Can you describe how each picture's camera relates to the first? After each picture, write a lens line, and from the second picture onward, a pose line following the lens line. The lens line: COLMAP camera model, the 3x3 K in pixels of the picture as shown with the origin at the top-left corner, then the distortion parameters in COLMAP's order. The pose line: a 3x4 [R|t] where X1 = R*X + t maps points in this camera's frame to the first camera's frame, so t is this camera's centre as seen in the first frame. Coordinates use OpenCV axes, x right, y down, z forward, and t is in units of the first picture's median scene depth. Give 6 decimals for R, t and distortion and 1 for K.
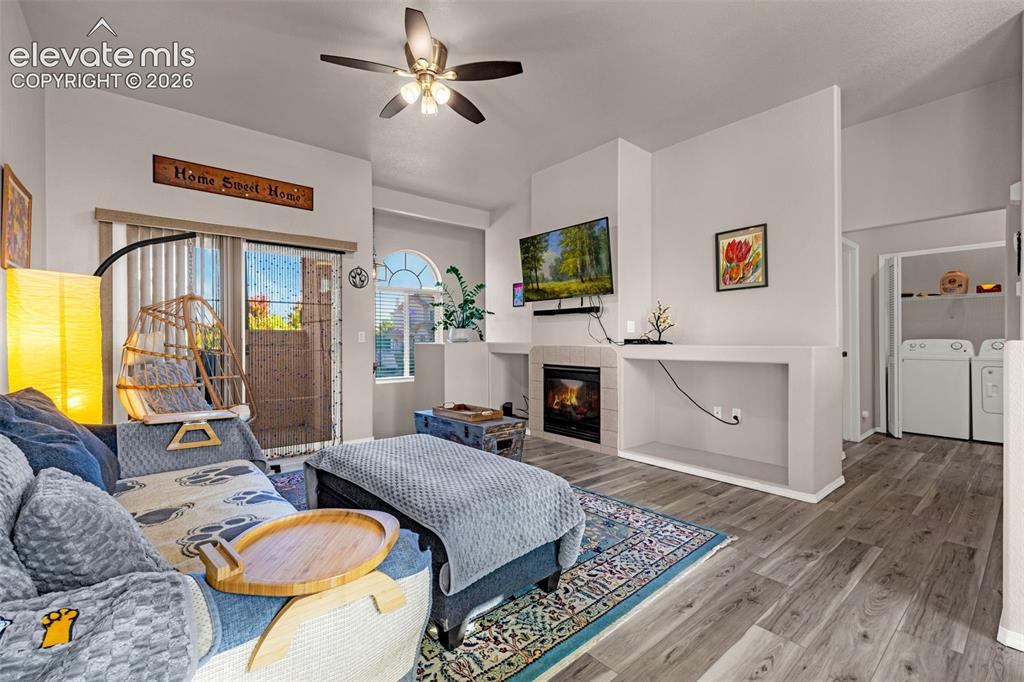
lens RADIAL K [[452.5, 0, 509.6], [0, 452.5, 340.5], [0, 0, 1]] dist [0.000205, 0.000282]
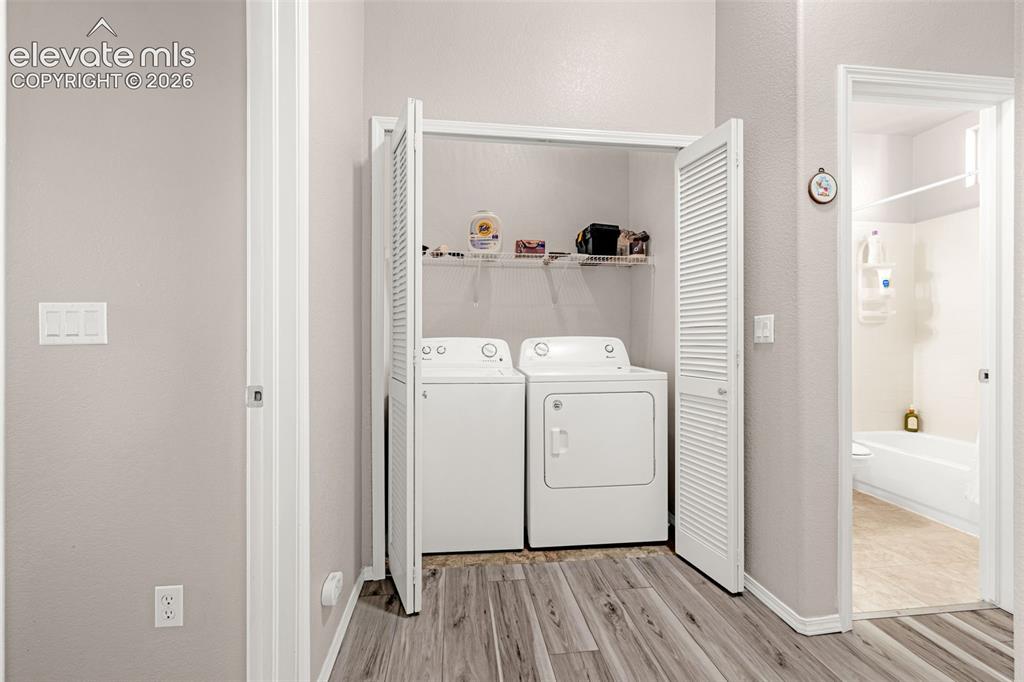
lens RADIAL K [[452.5, 0, 509.7], [0, 452.5, 343.2], [0, 0, 1]] dist [0.000205, 0.000282]
pose [[0.561272, 0.000484, 0.827631, 0.567997], [-0.003353, 0.999993, 0.001689, 0.002731], [-0.827624, -0.003723, 0.561270, 0.692088]]
